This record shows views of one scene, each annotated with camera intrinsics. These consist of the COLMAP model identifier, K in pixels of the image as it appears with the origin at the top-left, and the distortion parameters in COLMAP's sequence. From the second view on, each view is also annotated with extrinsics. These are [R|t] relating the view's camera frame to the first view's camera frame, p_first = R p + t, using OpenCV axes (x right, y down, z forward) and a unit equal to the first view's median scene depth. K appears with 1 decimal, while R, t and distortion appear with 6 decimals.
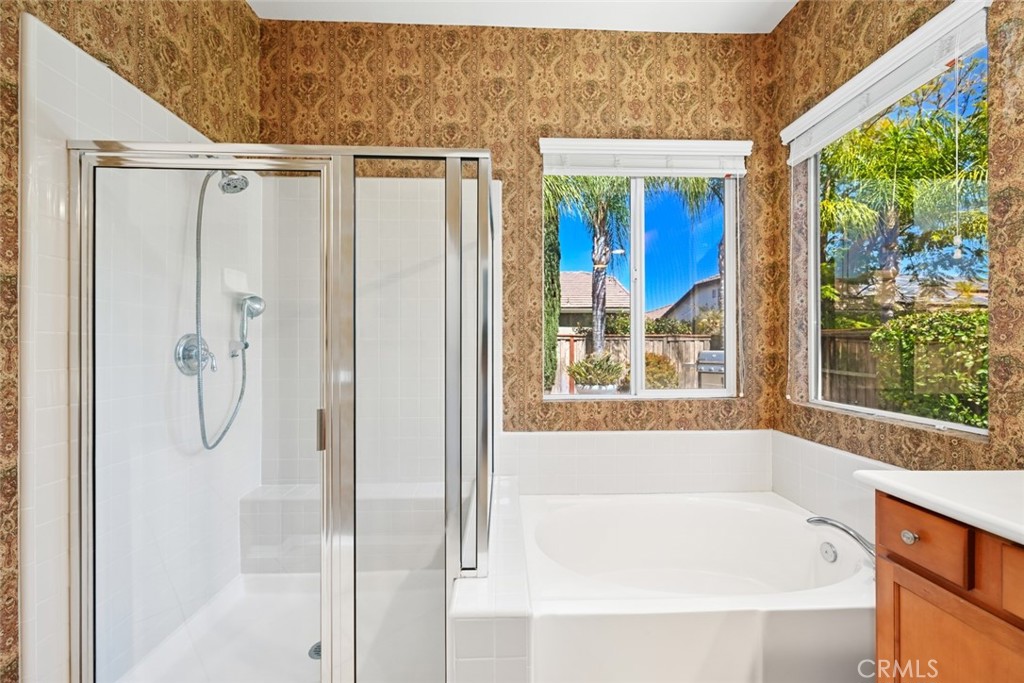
lens RADIAL K [[400.1, 0, 516.4], [0, 400.1, 344.6], [0, 0, 1]] dist [0.000041, 0.000123]
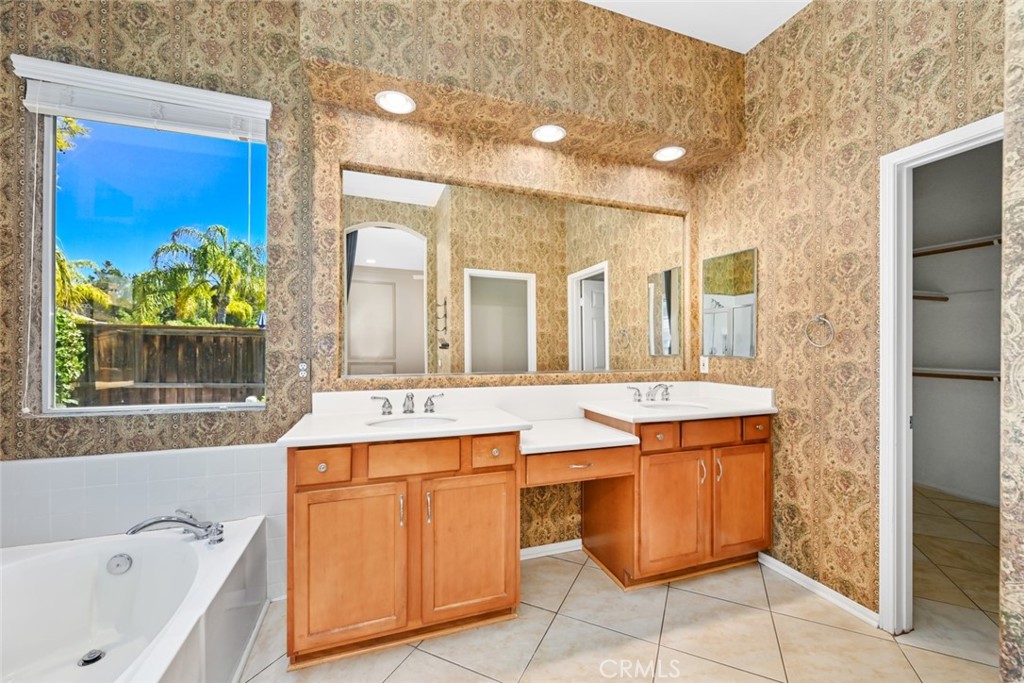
lens RADIAL K [[400.1, 0, 515.7], [0, 400.1, 347.6], [0, 0, 1]] dist [0.000041, 0.000123]
pose [[-0.281509, 0.006431, 0.959537, -0.431672], [-0.006440, 0.999942, -0.008591, 0.016578], [-0.959537, -0.008598, -0.281451, 0.426928]]
